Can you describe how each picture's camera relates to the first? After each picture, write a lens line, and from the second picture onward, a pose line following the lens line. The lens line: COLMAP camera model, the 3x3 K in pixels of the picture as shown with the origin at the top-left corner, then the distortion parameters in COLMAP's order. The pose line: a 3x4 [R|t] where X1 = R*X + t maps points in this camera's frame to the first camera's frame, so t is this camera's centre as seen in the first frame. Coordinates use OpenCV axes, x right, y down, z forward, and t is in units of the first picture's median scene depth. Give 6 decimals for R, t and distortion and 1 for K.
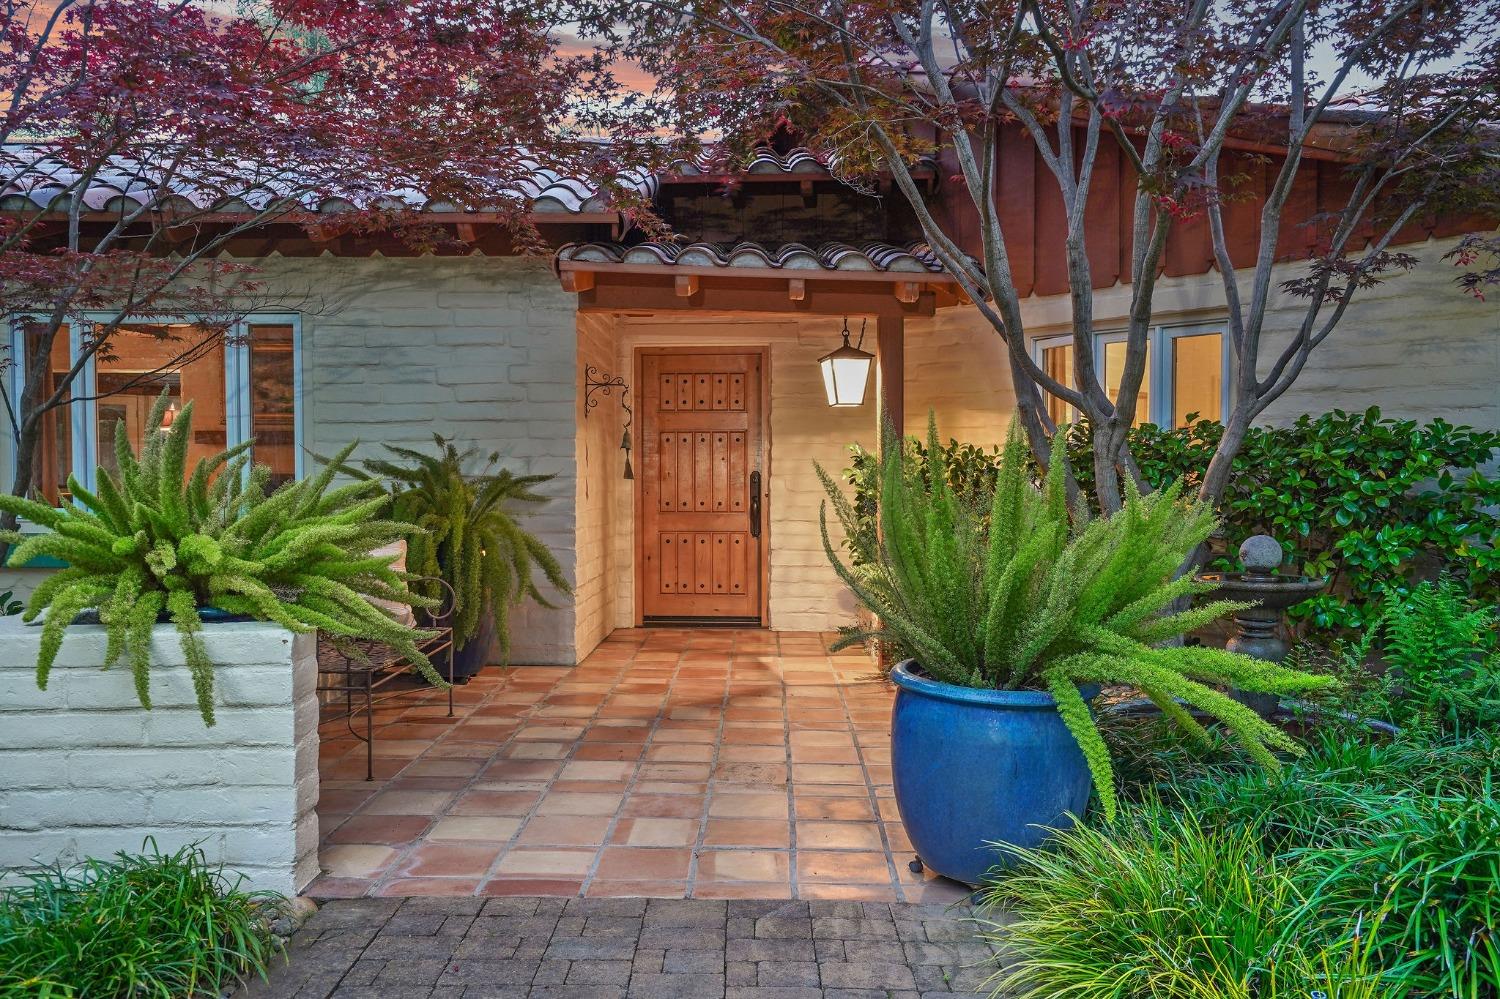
lens RADIAL K [[1252.7, 0, 750.2], [0, 1252.7, 499.2], [0, 0, 1]] dist [0.001374, 0.000229]
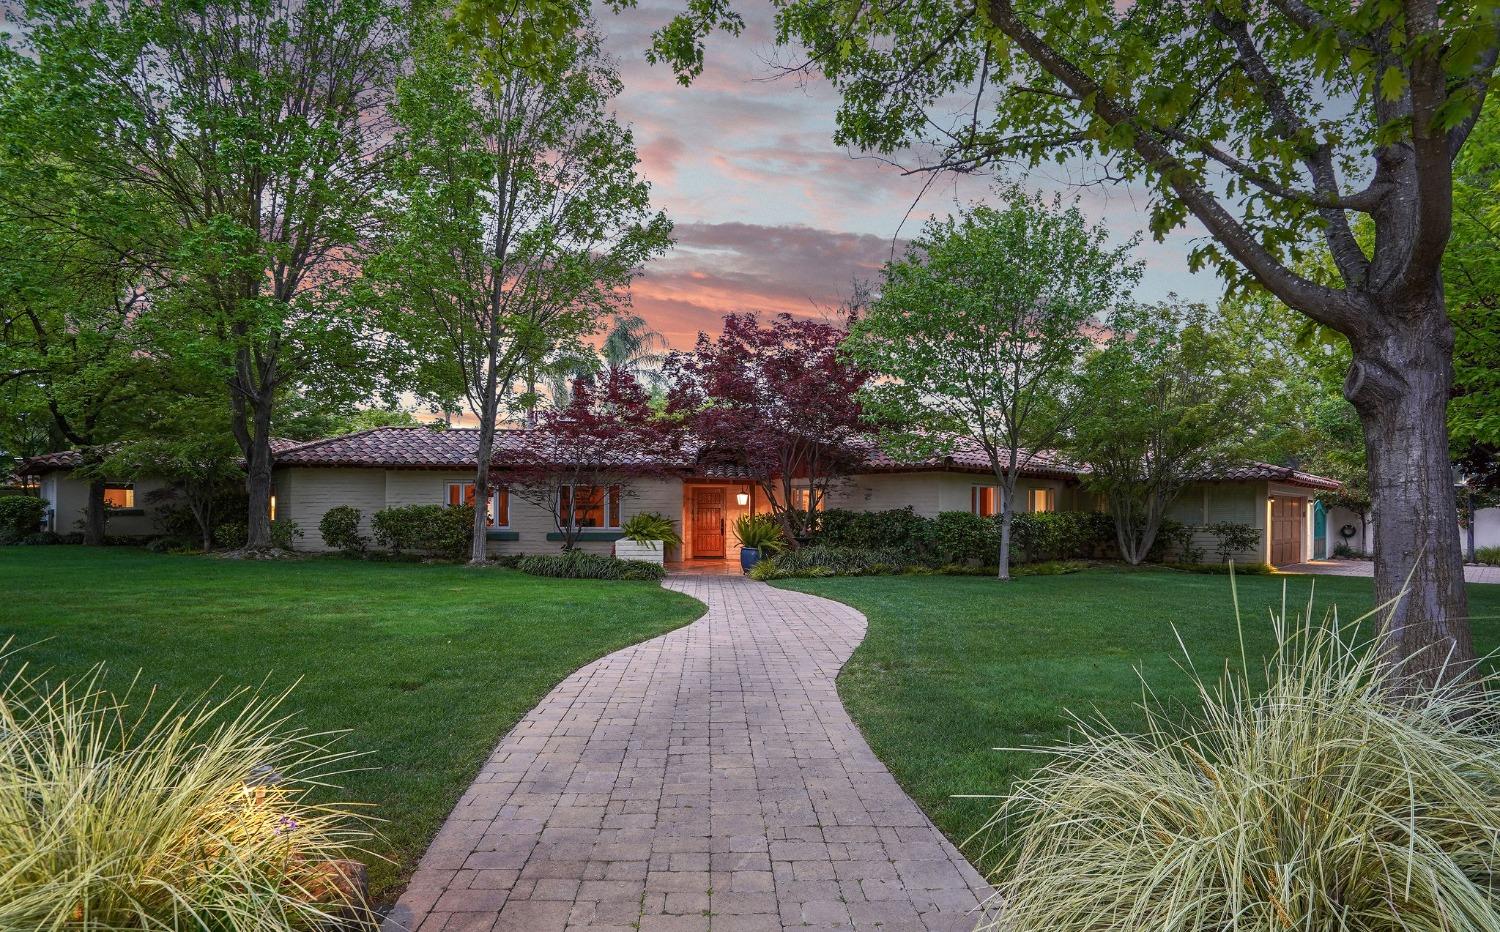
lens RADIAL K [[783.7, 0, 749.1], [0, 783.7, 523.1], [0, 0, 1]] dist [-0.033087, 0.009623]
pose [[0.999184, 0.002618, 0.040297, -0.013751], [-0.002222, 0.999949, -0.009859, 0.019567], [-0.040320, 0.009762, 0.999139, -1.825357]]
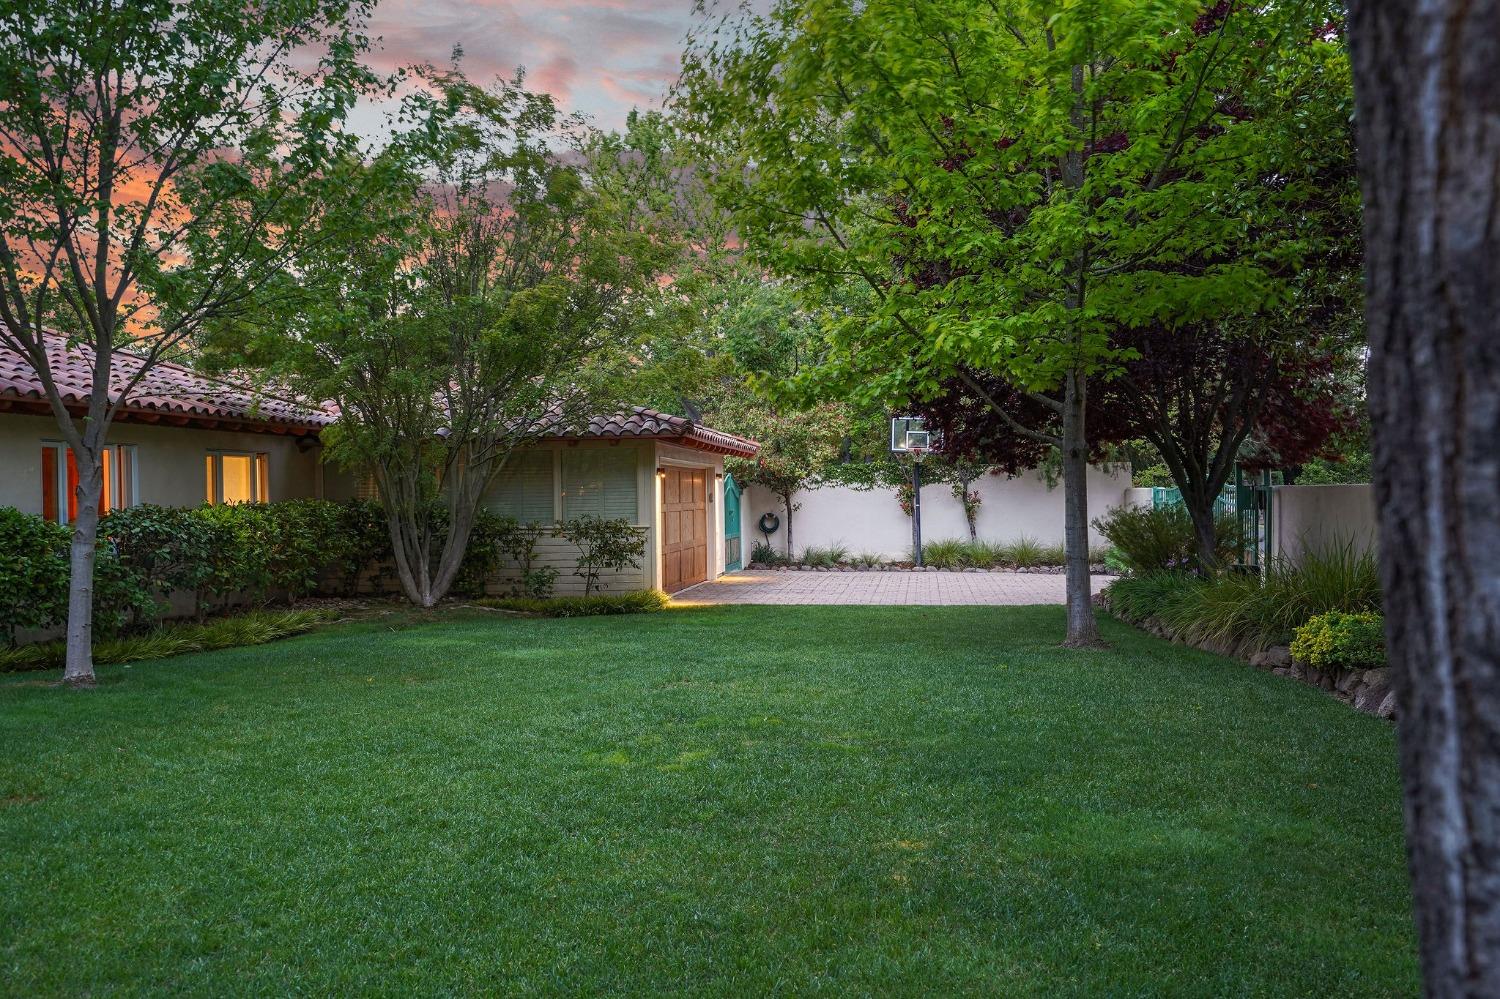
lens RADIAL K [[1399.6, 0, 750.2], [0, 1399.6, 501.6], [0, 0, 1]] dist [-0.007013, 0.000000]
pose [[0.769954, -0.013554, 0.637955, 0.344649], [0.028522, 0.999506, -0.013188, 0.000154], [-0.637461, 0.028350, 0.769961, -1.365746]]
